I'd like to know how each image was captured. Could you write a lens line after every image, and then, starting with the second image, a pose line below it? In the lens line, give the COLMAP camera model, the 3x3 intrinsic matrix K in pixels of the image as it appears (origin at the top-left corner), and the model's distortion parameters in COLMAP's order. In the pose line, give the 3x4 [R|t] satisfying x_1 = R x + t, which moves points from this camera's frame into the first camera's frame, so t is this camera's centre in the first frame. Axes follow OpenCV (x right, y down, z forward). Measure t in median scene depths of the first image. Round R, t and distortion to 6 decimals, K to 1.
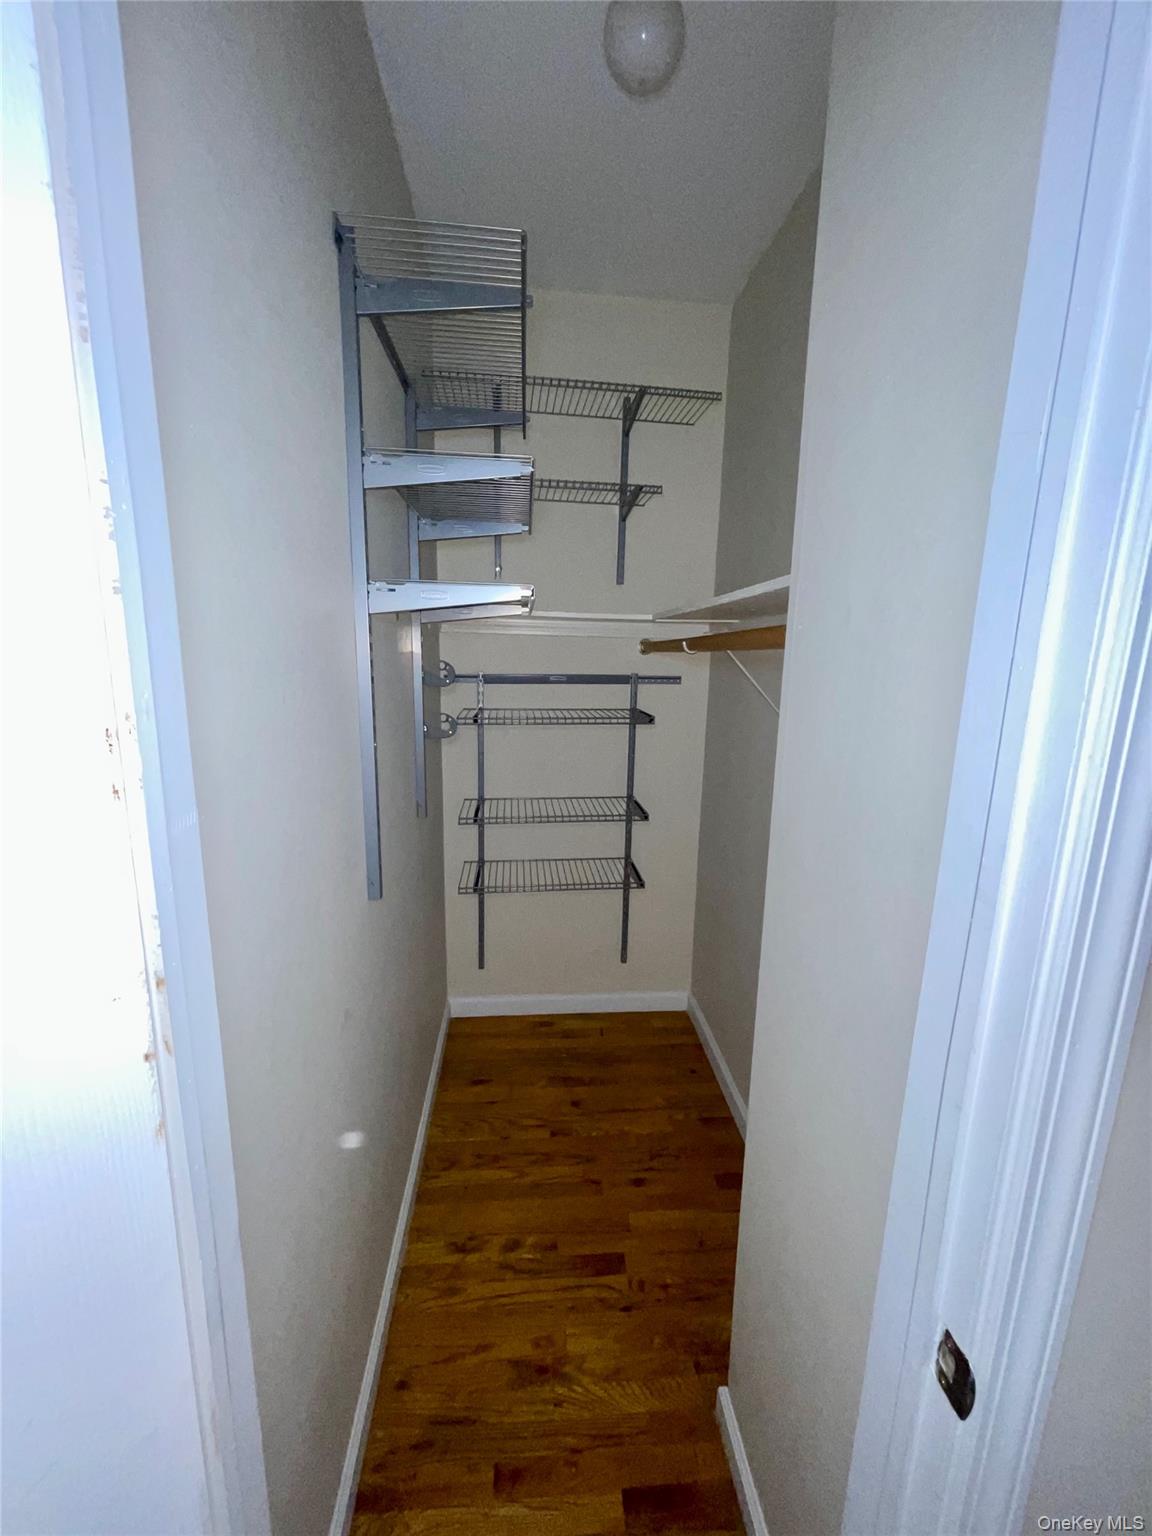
lens RADIAL K [[623.6, 0, 580.5], [0, 623.6, 778.7], [0, 0, 1]] dist [0.004039, 0.001470]
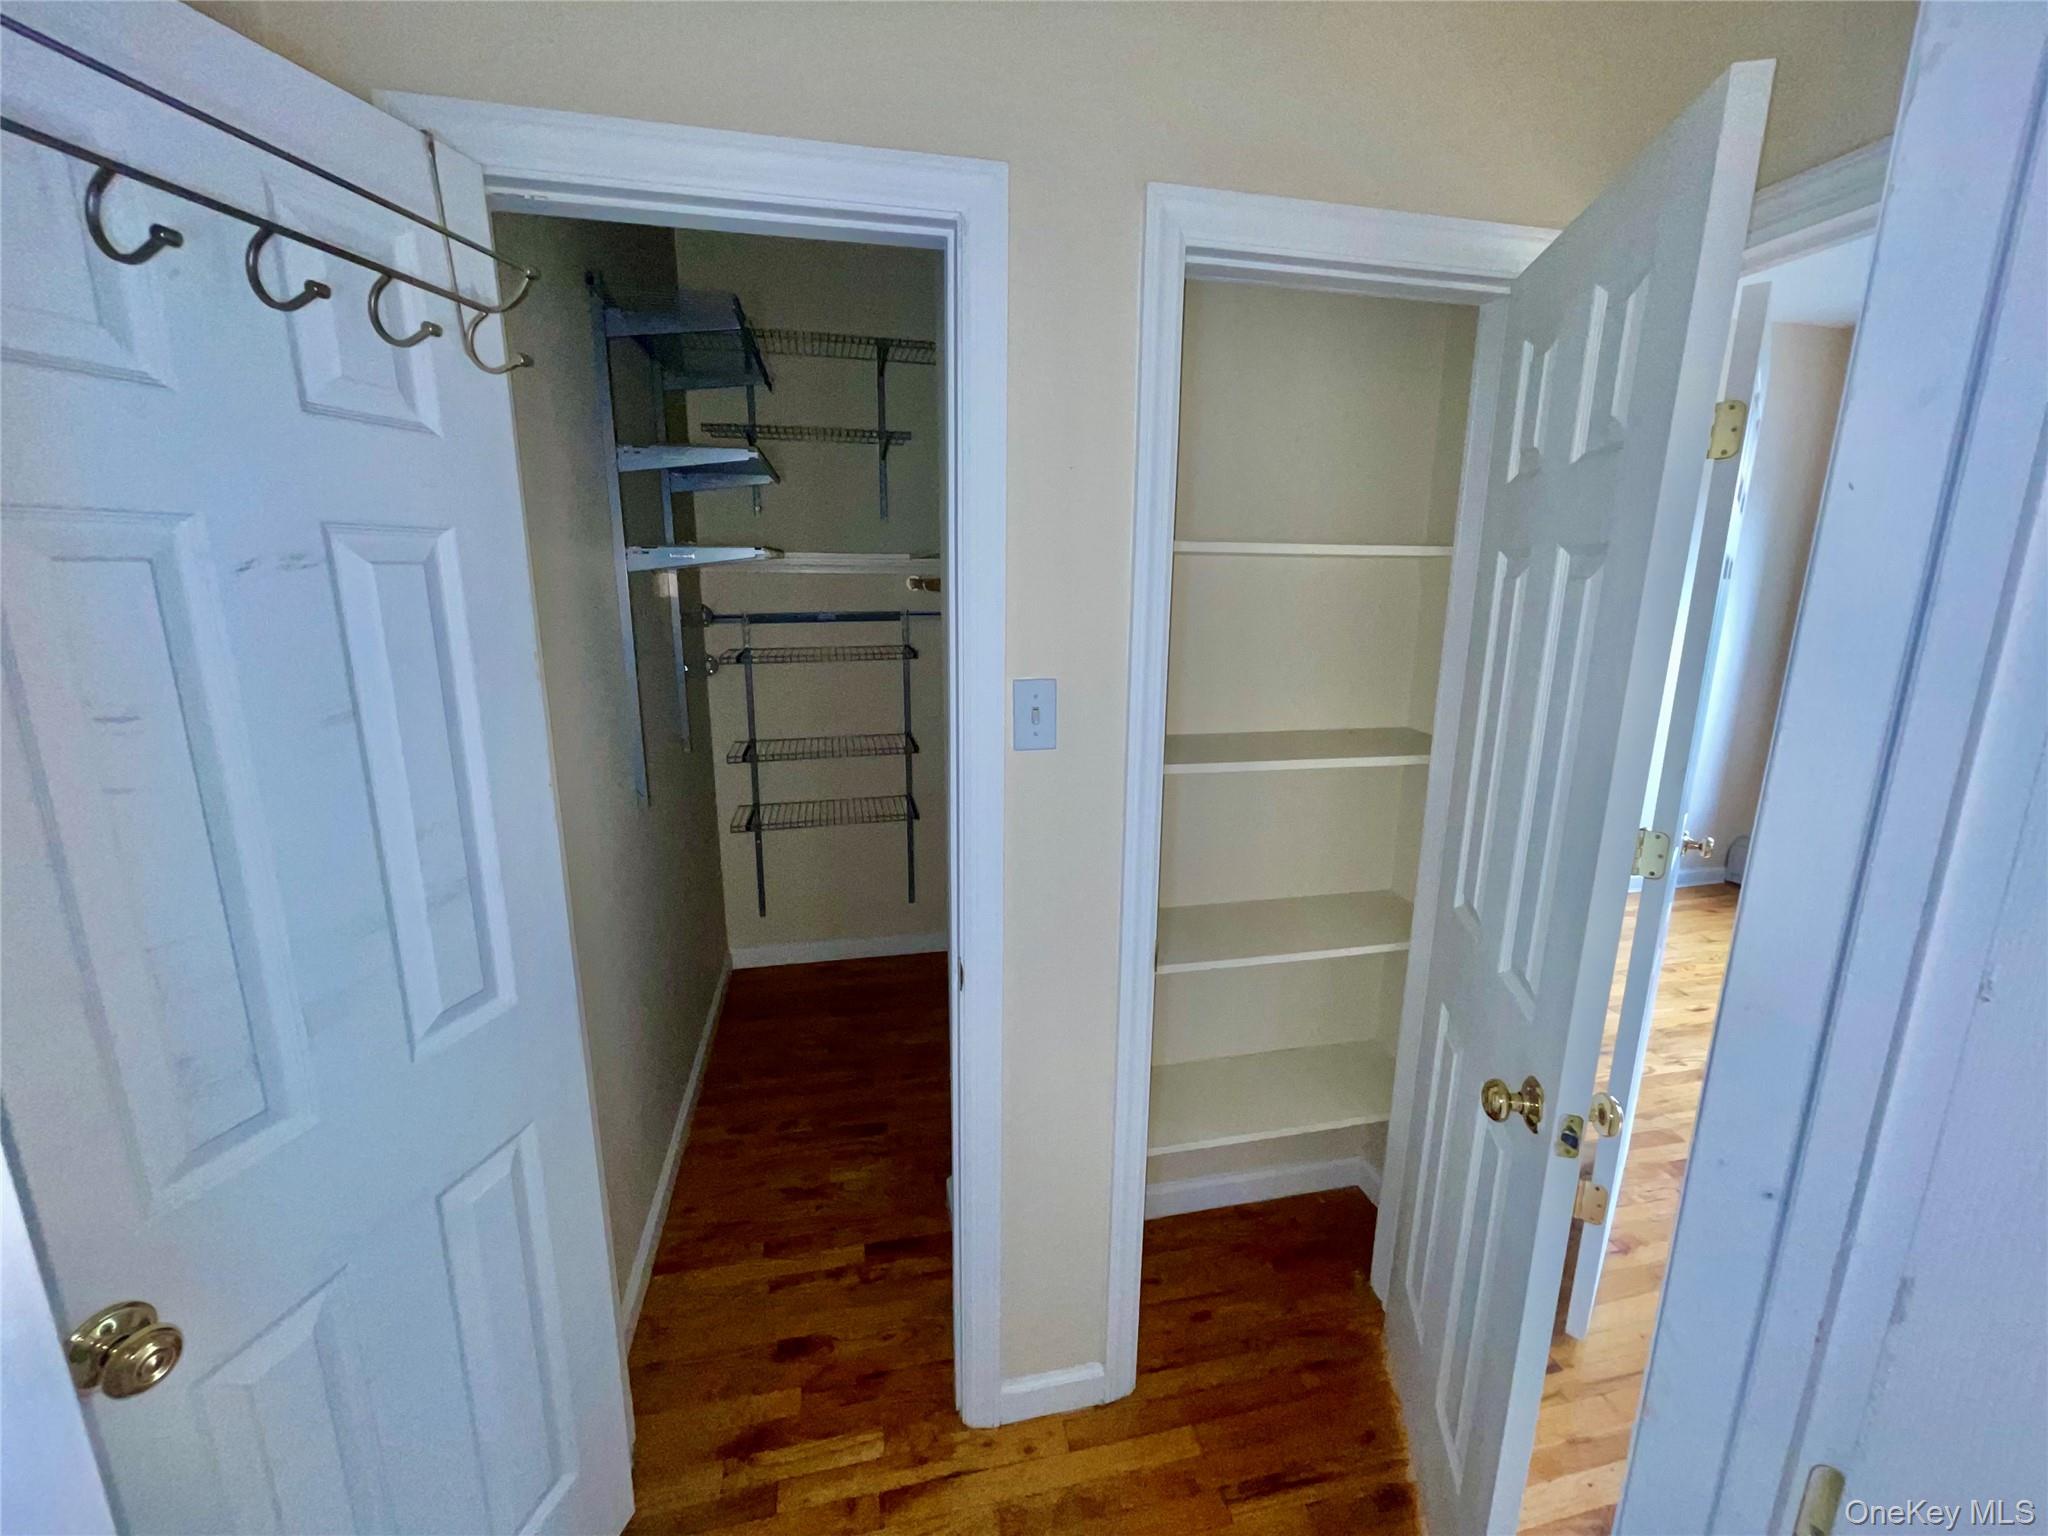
lens RADIAL K [[831.5, 0, 1024.1], [0, 831.5, 756.4], [0, 0, 1]] dist [0.004039, 0.001470]
pose [[0.992508, -0.040636, 0.115223, 0.124049], [0.038321, 0.999018, 0.022241, 0.049649], [-0.116014, -0.017659, 0.993091, -0.389986]]
